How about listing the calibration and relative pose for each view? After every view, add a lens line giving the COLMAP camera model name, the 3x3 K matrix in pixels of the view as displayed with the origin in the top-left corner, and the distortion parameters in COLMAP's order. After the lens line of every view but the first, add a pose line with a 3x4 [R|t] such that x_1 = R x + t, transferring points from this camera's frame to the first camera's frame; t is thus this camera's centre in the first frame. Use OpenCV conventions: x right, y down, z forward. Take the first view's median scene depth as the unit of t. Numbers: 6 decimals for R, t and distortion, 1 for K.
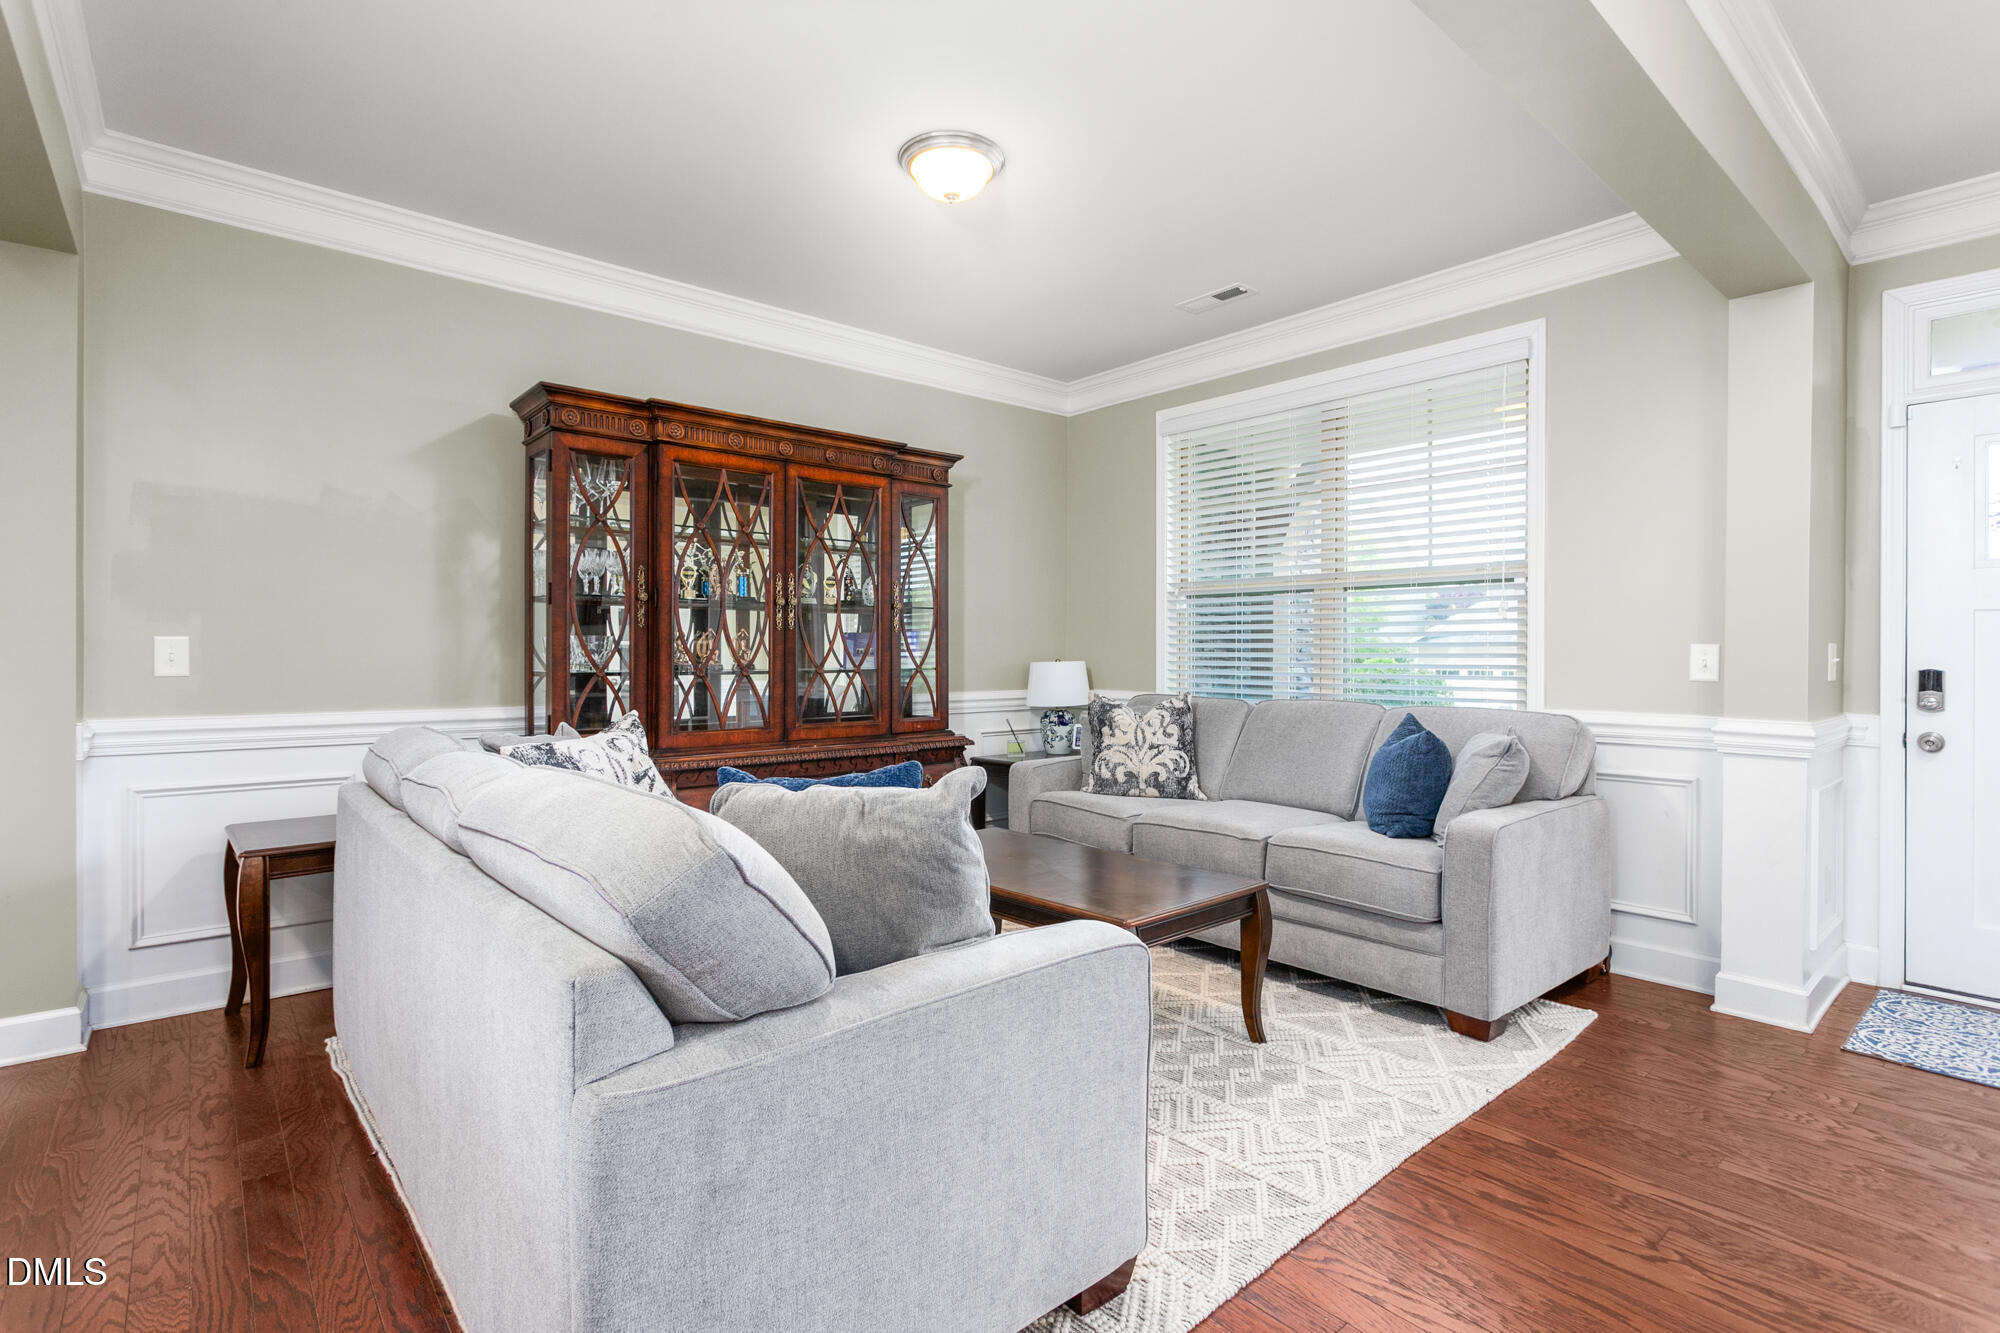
lens RADIAL K [[948.2, 0, 999.0], [0, 948.2, 660.8], [0, 0, 1]] dist [-0.001092, 0.001112]
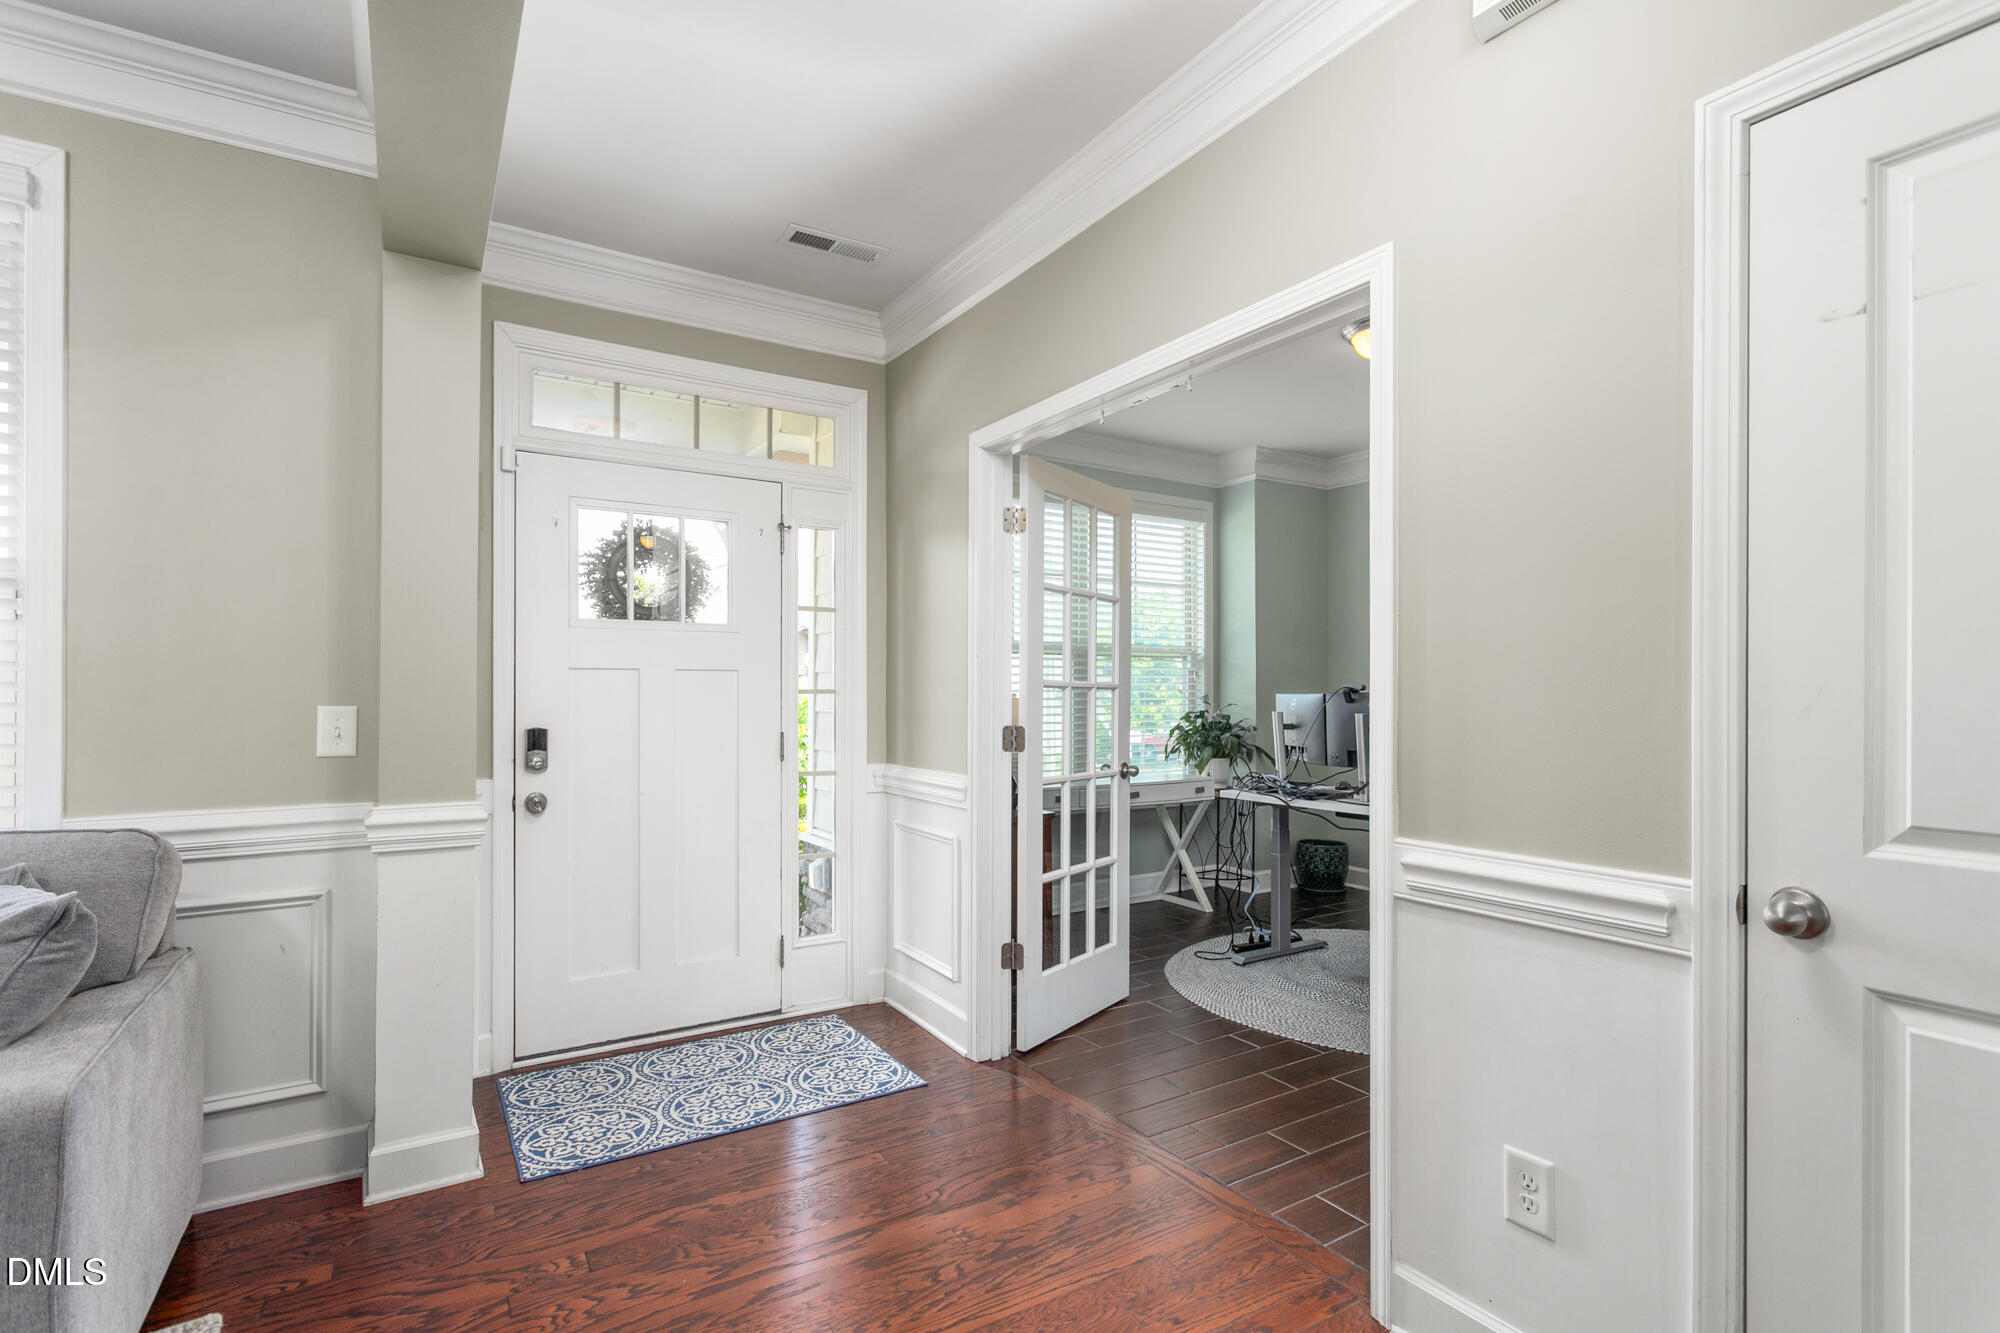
lens RADIAL K [[948.2, 0, 999.7], [0, 948.2, 687.1], [0, 0, 1]] dist [-0.001092, 0.001112]
pose [[0.146525, 0.002372, 0.989204, 0.096786], [0.008251, 0.999959, -0.003620, -0.026349], [-0.989173, 0.008692, 0.146500, 0.403777]]
